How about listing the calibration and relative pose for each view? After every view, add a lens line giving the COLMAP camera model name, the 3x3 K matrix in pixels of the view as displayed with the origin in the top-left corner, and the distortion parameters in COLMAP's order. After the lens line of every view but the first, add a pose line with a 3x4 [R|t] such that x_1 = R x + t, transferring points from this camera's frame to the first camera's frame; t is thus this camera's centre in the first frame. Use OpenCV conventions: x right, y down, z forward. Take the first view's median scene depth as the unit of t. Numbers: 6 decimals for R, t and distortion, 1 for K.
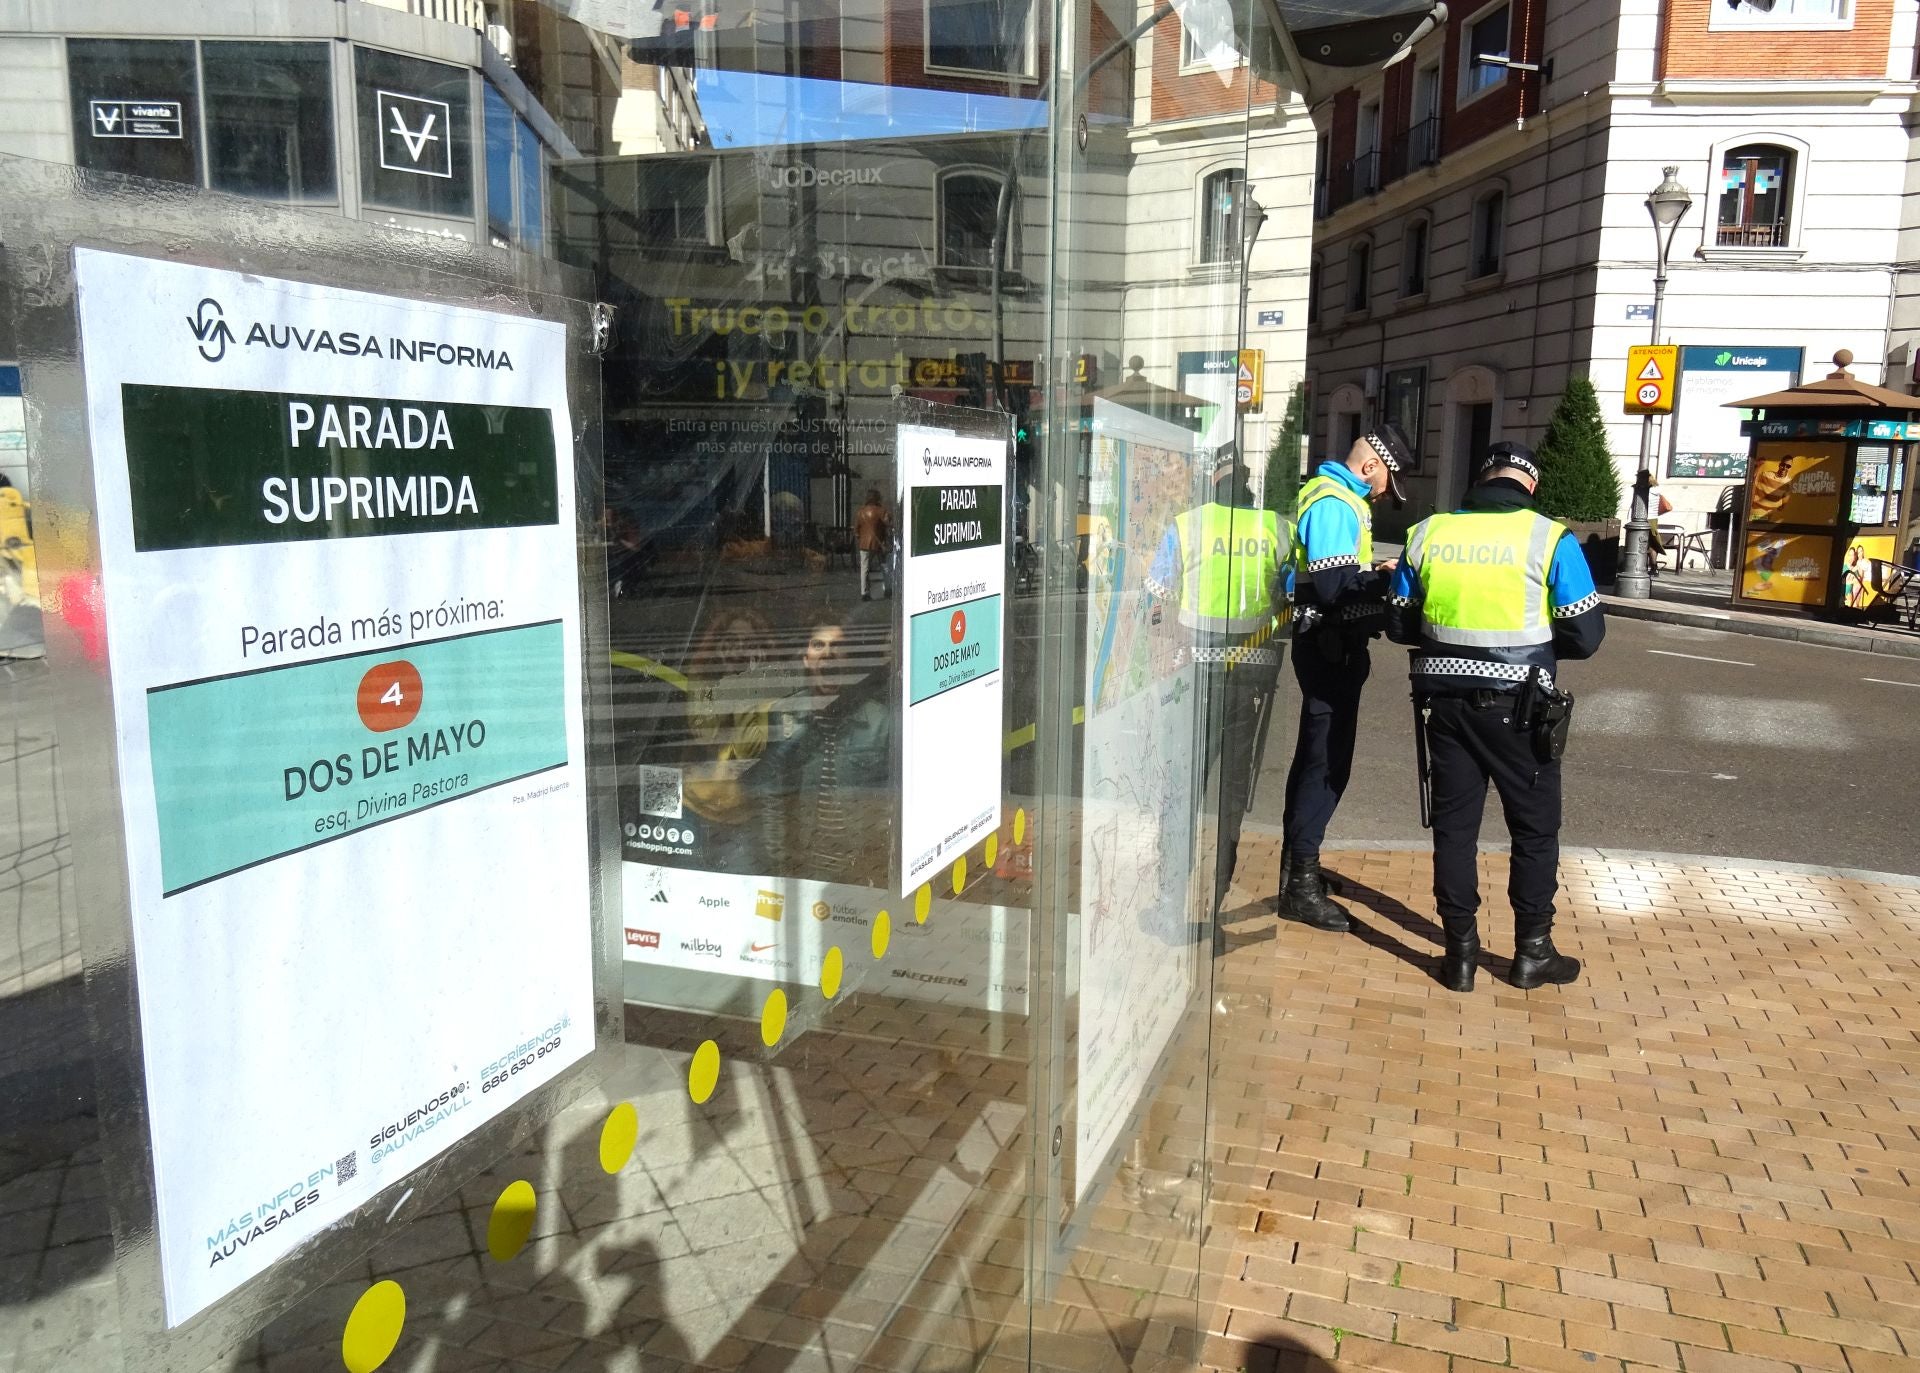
lens RADIAL K [[1451.2, 0, 966.6], [0, 1451.2, 678.5], [0, 0, 1]] dist [-0.006766, 0.009507]
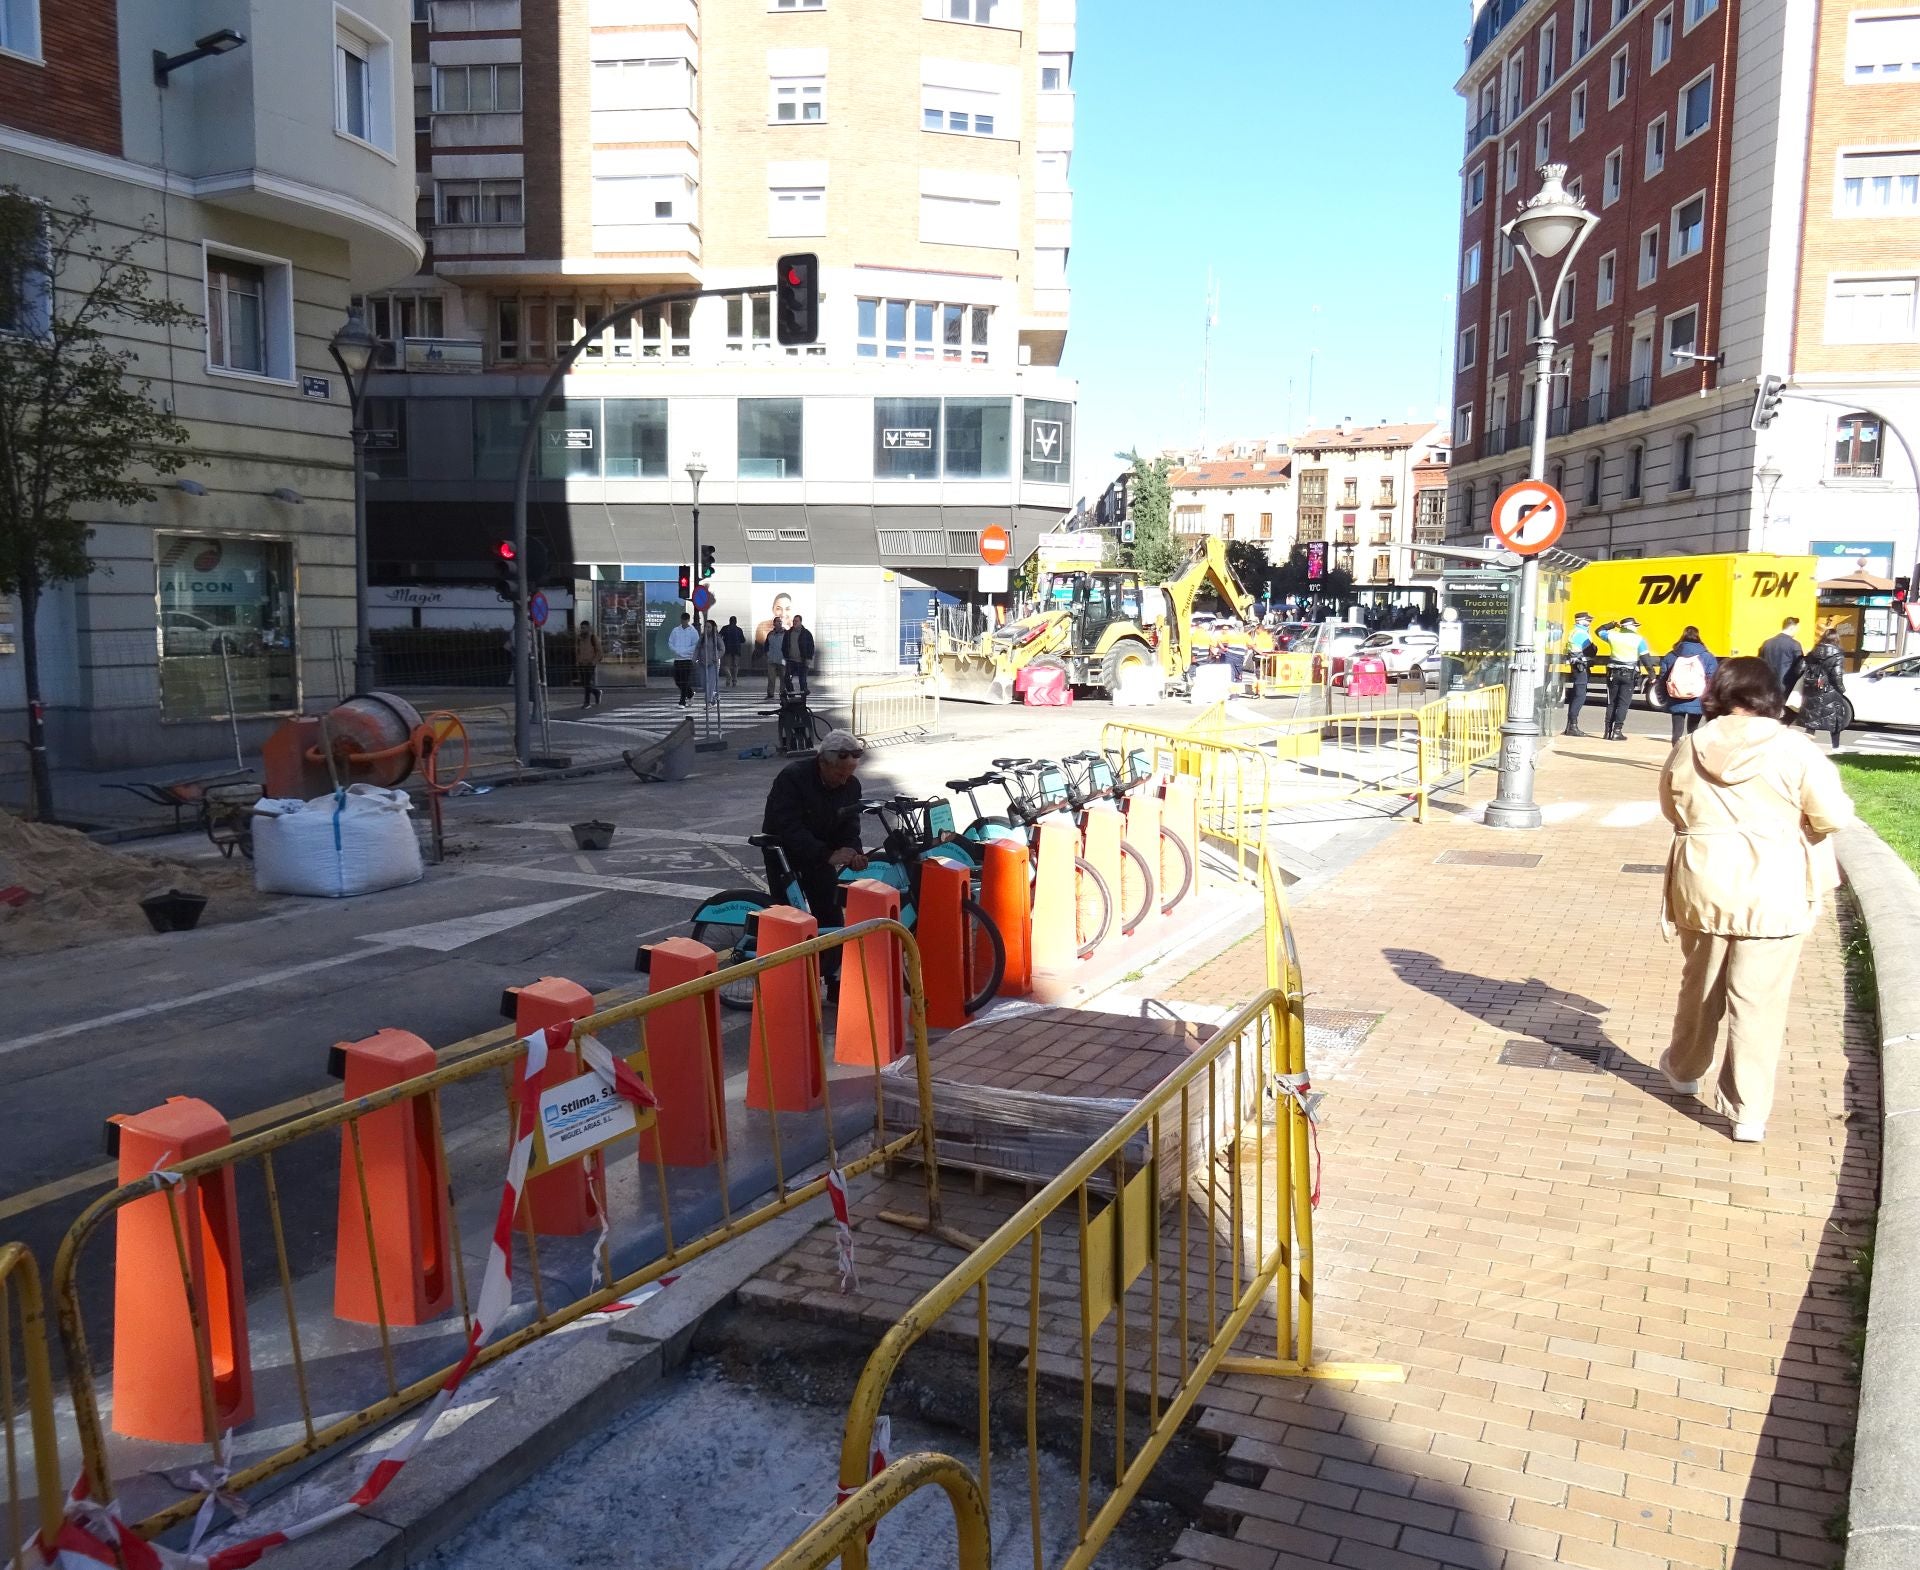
lens RADIAL K [[1584.8, 0, 920.3], [0, 1584.8, 775.0], [0, 0, 1]] dist [-0.003489, 0.000747]
pose [[0.989676, 0.012097, -0.142810, -0.199036], [-0.018556, 0.998860, -0.043981, 0.109621], [0.142115, 0.046177, 0.988772, -0.786121]]
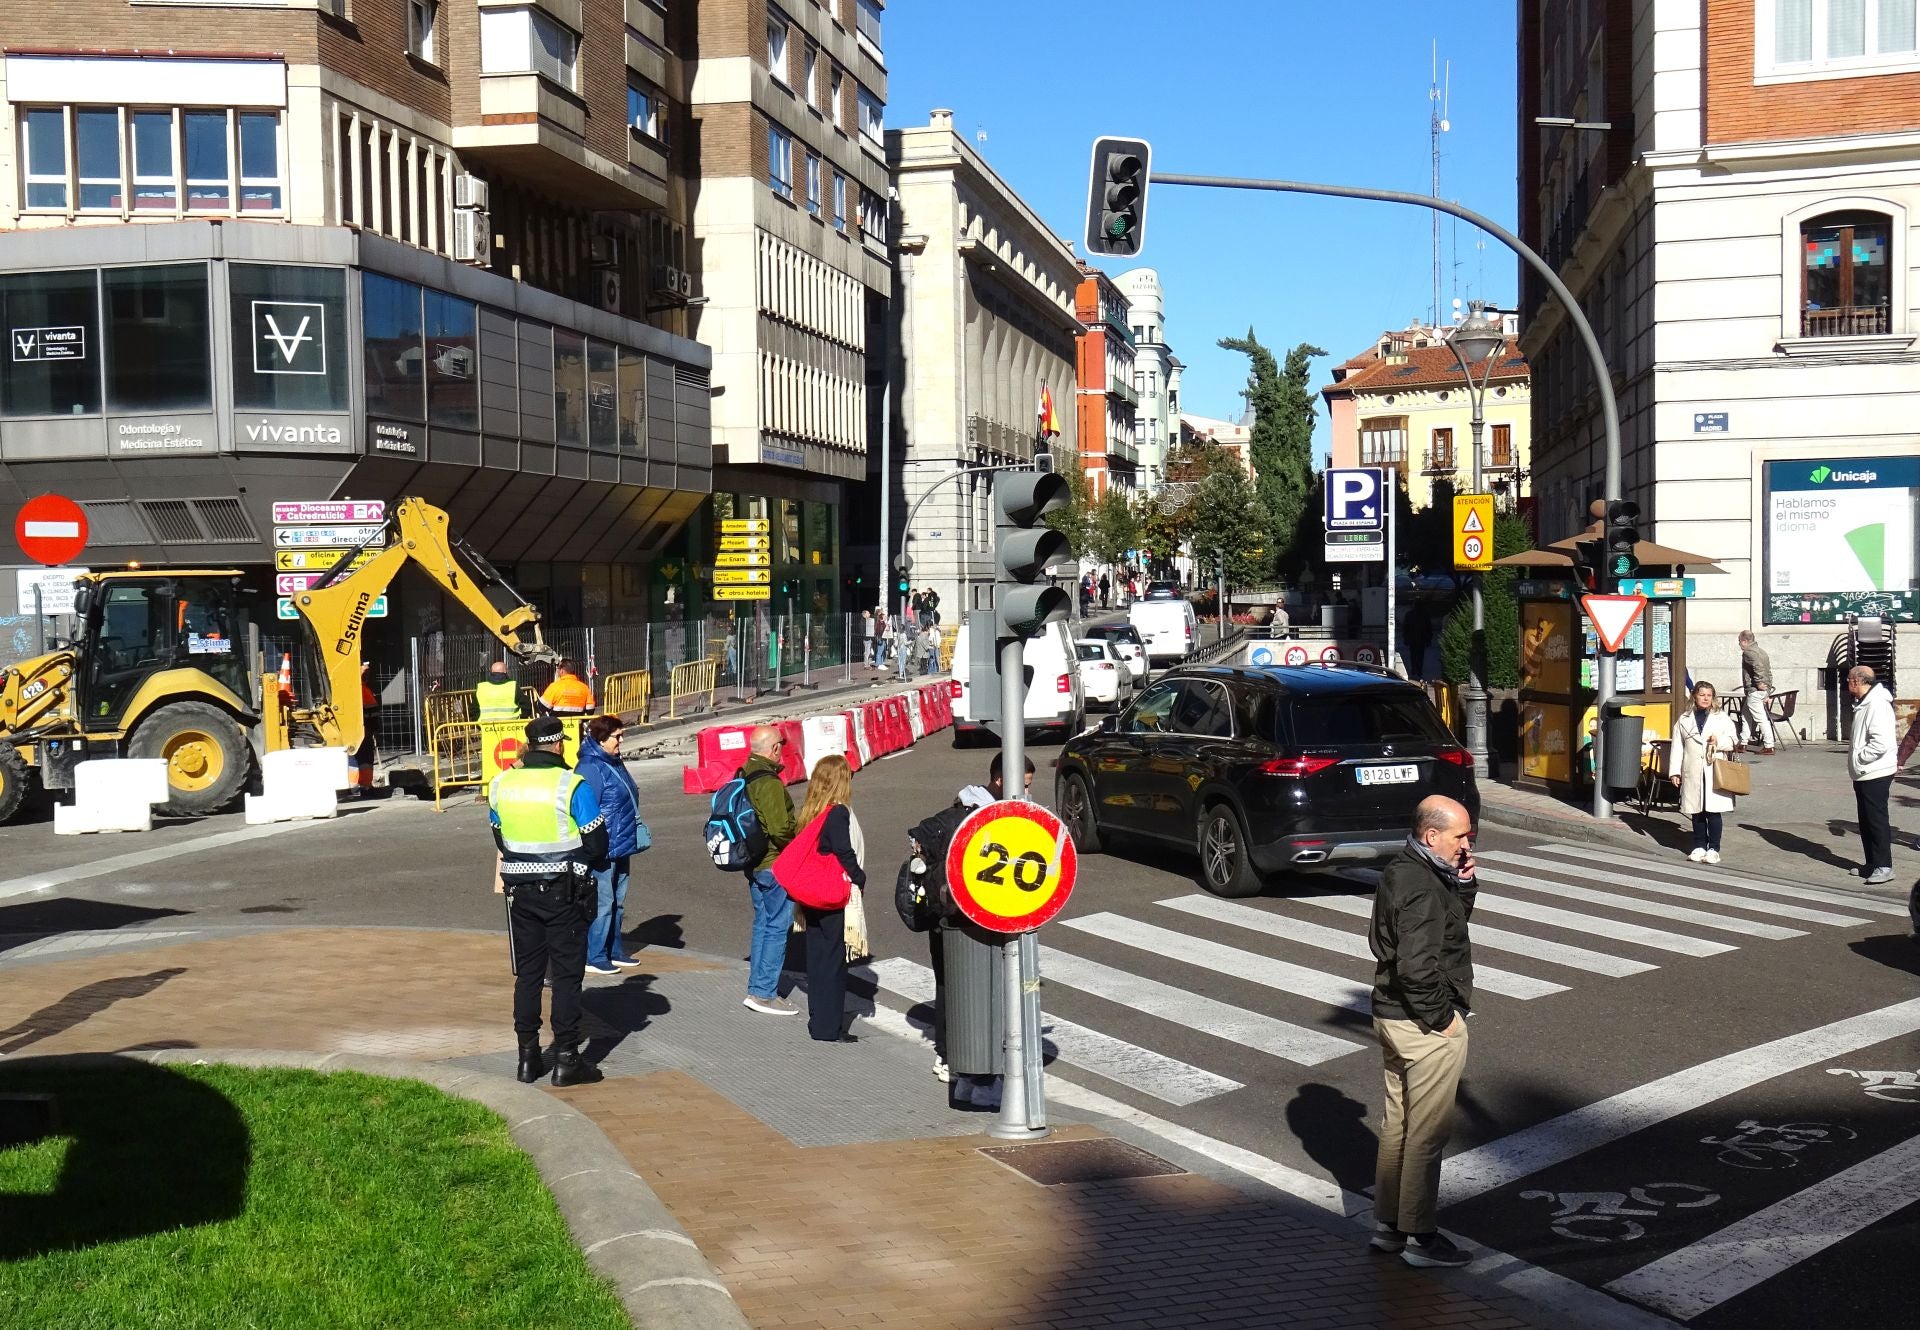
lens RADIAL K [[2347.0, 0, 954.4], [0, 2347.0, 674.6], [0, 0, 1]] dist [0.032174, 0.000000]
pose [[0.960767, -0.021808, -0.276498, 0.424745], [-0.008360, 0.994174, -0.107464, 0.030210], [0.277230, 0.105559, 0.954987, -0.351871]]
